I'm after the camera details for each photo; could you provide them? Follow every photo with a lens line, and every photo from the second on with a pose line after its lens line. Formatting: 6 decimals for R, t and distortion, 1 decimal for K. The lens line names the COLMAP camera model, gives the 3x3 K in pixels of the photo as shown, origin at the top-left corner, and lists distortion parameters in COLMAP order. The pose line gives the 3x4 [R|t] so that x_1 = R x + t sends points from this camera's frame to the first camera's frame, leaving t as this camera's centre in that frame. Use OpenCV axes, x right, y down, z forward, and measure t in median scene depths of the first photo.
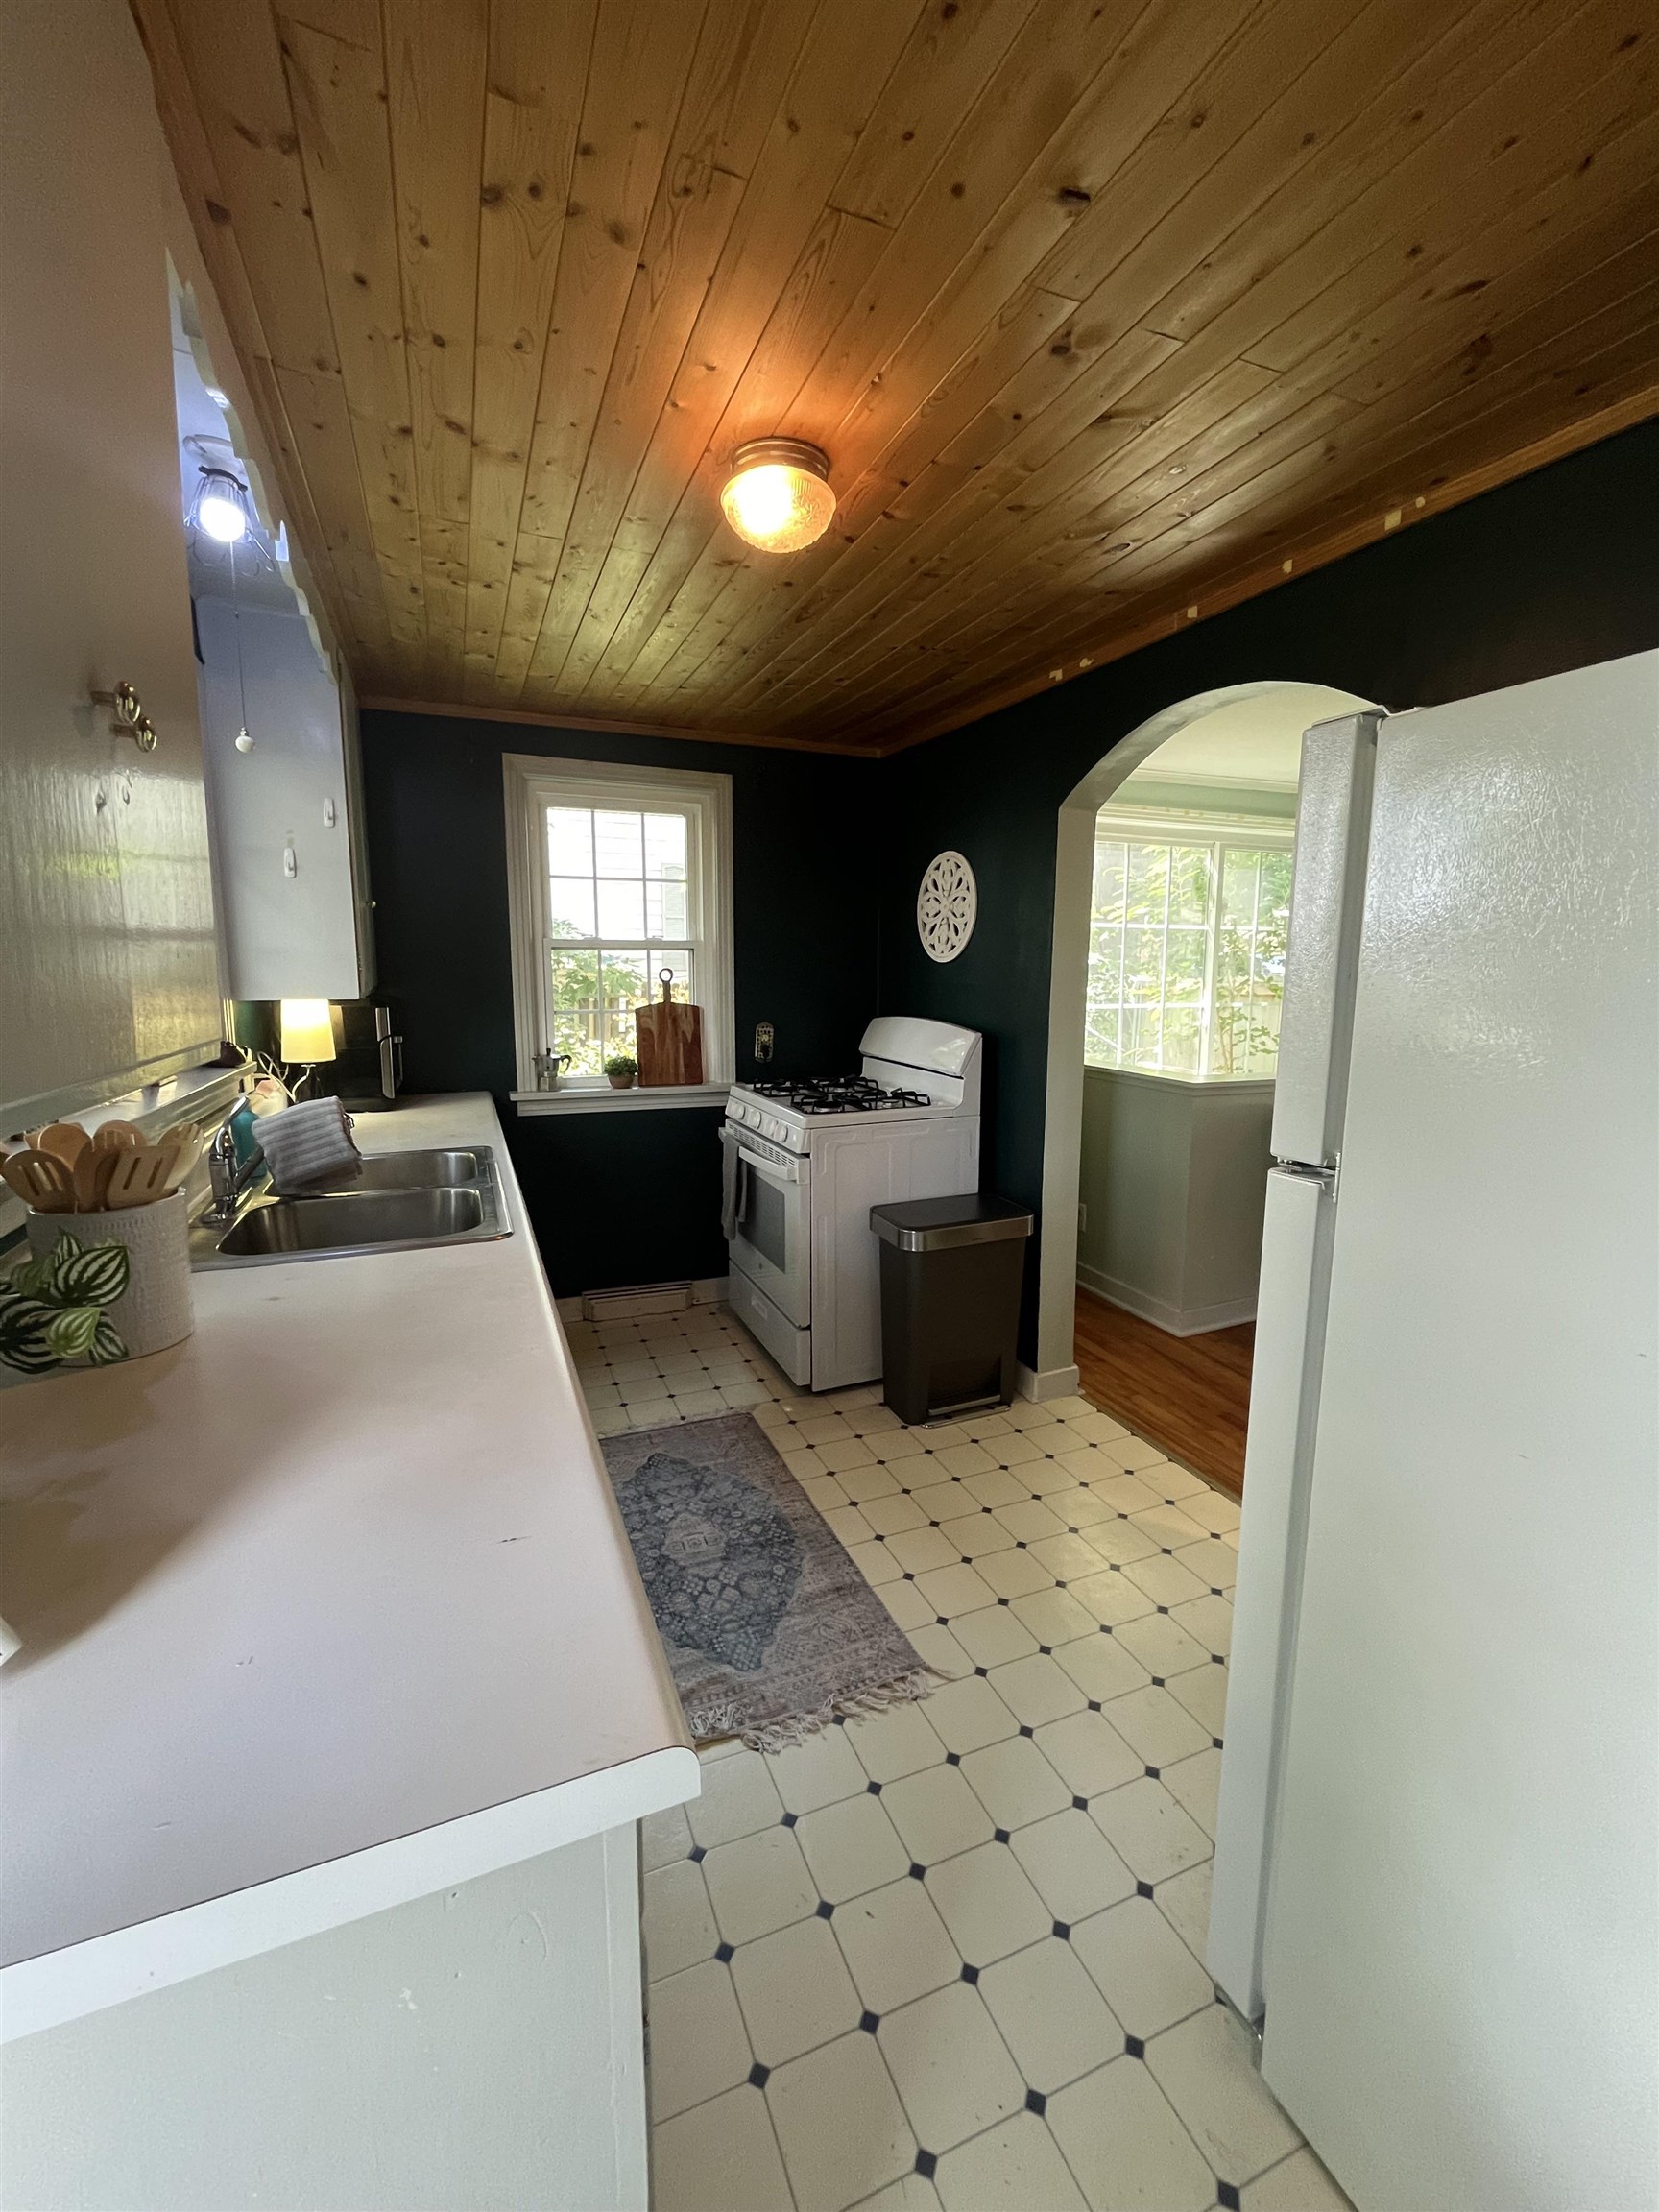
lens RADIAL K [[898.2, 0, 824.5], [0, 898.2, 1089.1], [0, 0, 1]] dist [0.000432, 0.000473]
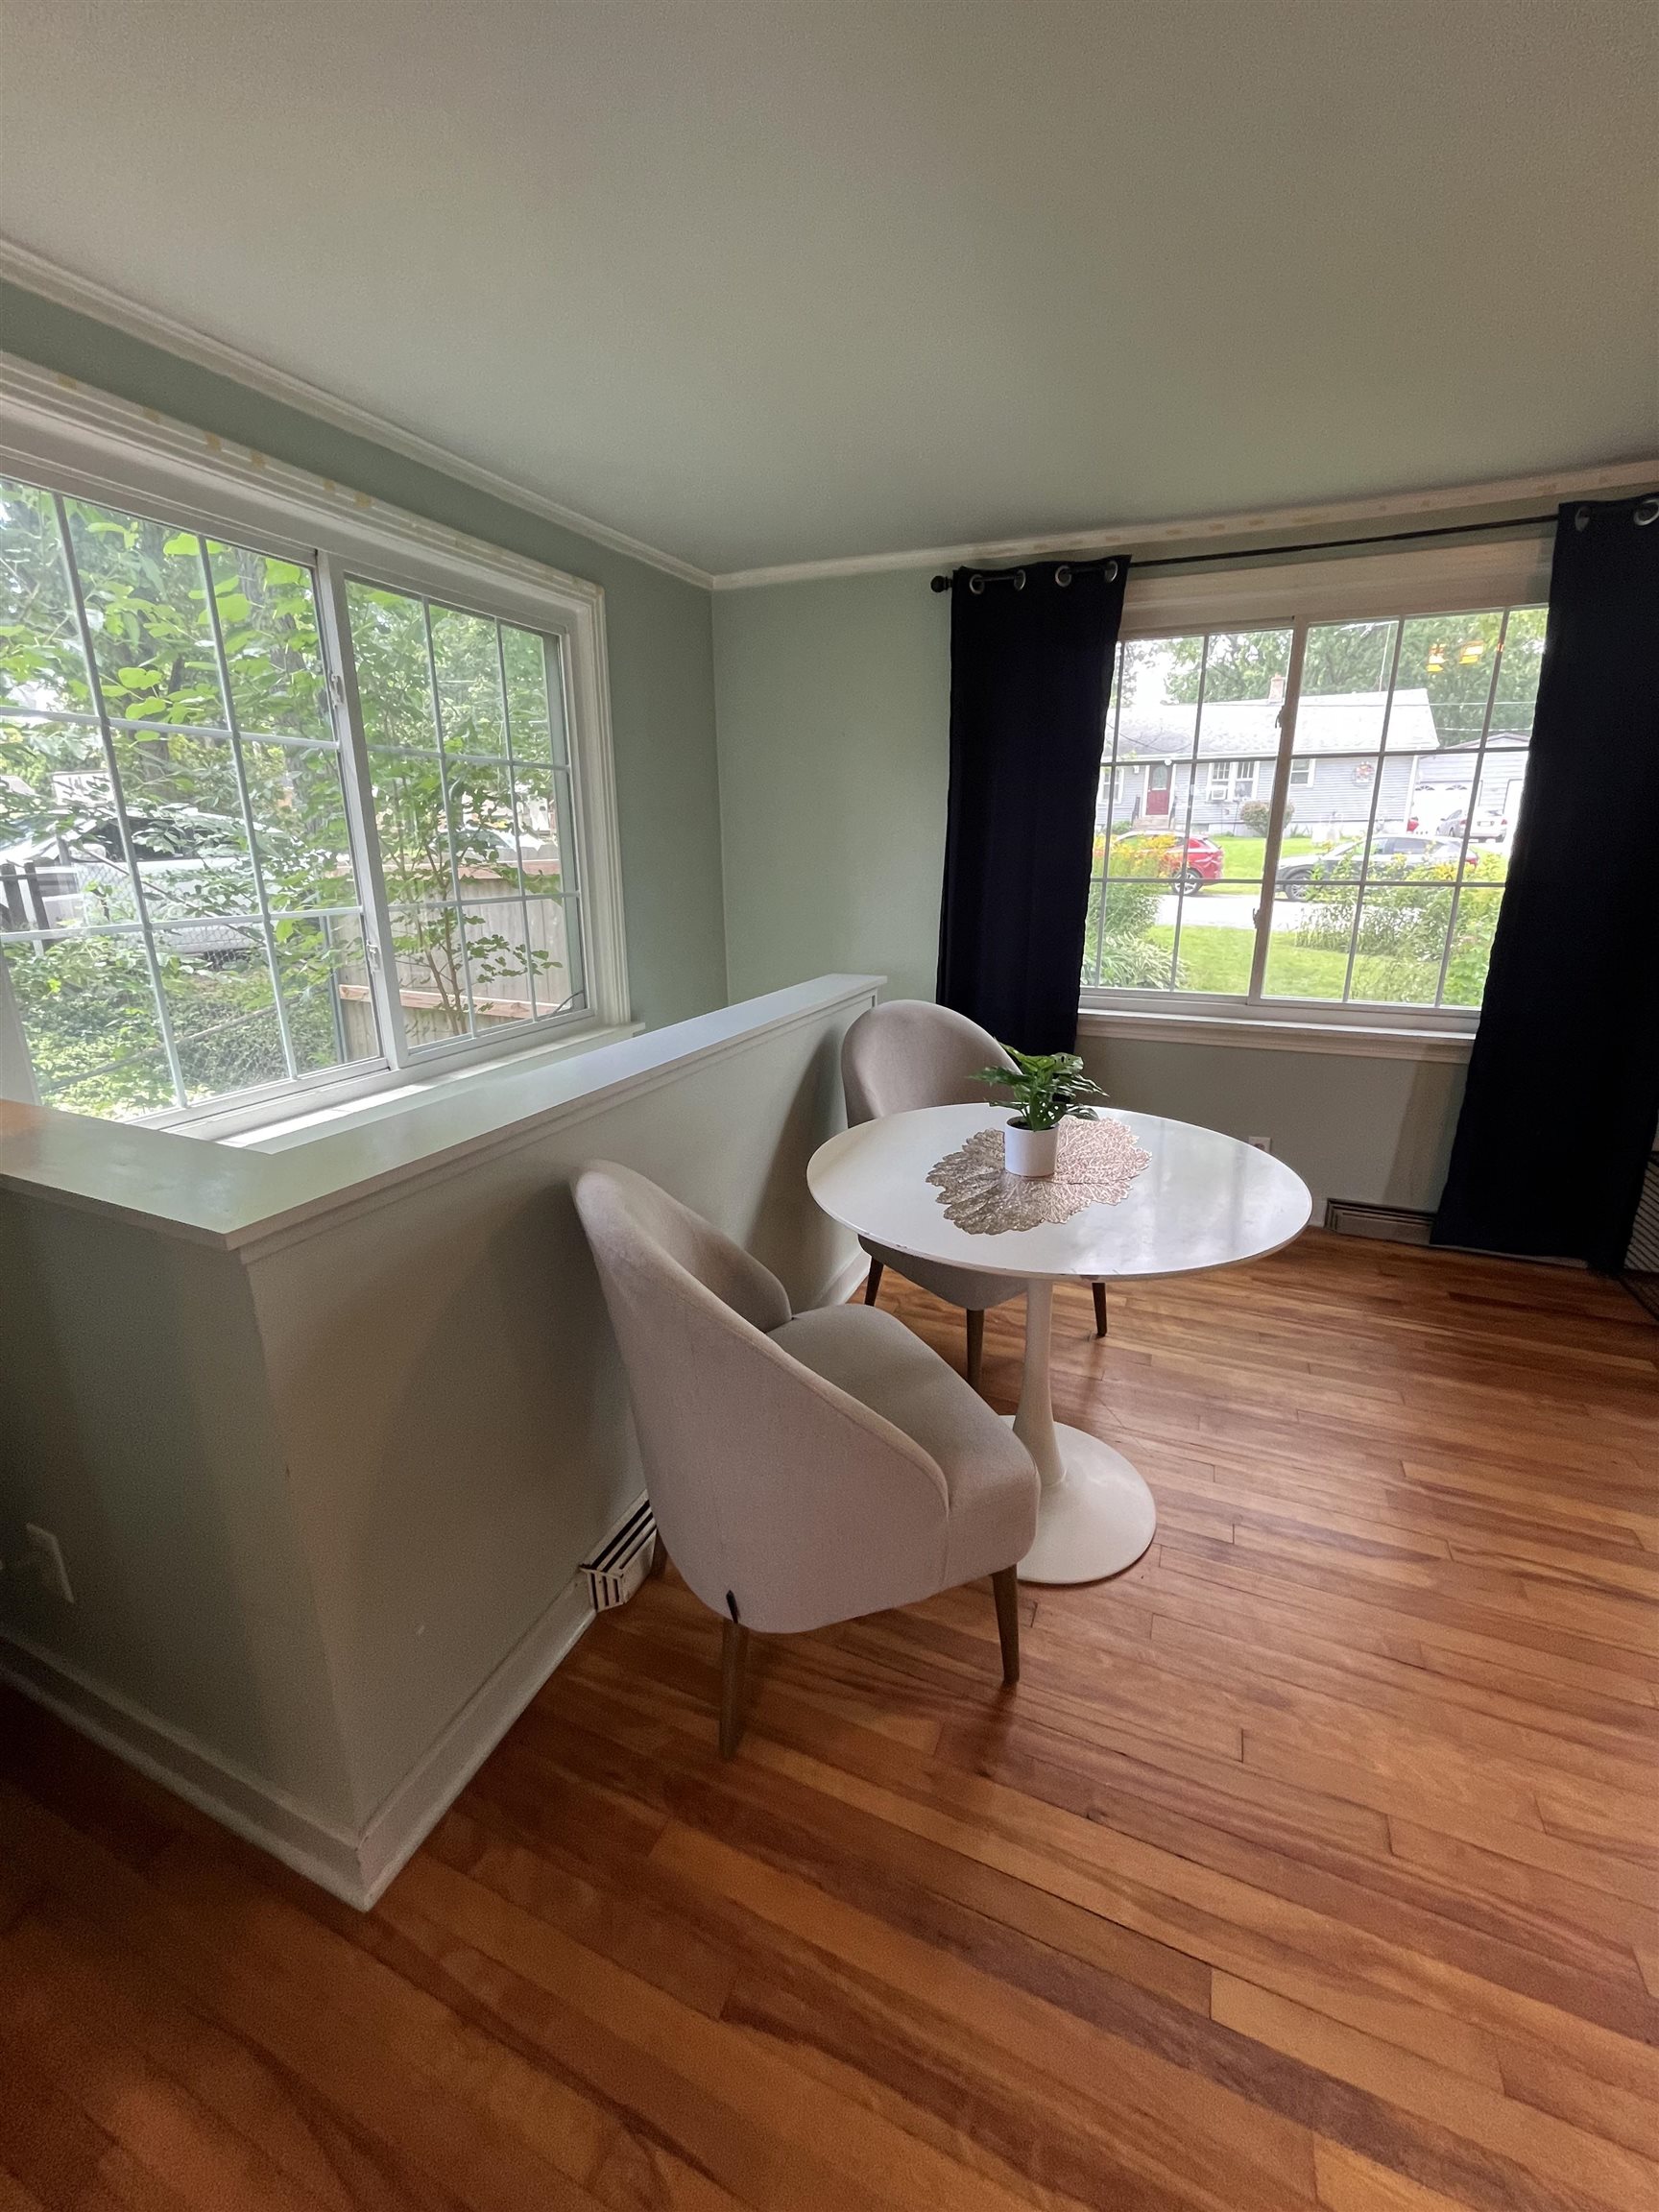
lens RADIAL K [[898.2, 0, 830.0], [0, 898.2, 1087.0], [0, 0, 1]] dist [0.000432, 0.000473]
pose [[0.710256, -0.191160, 0.677491, 0.511180], [0.104365, 0.980382, 0.167211, -0.111137], [-0.696164, -0.048056, 0.716272, 0.941200]]
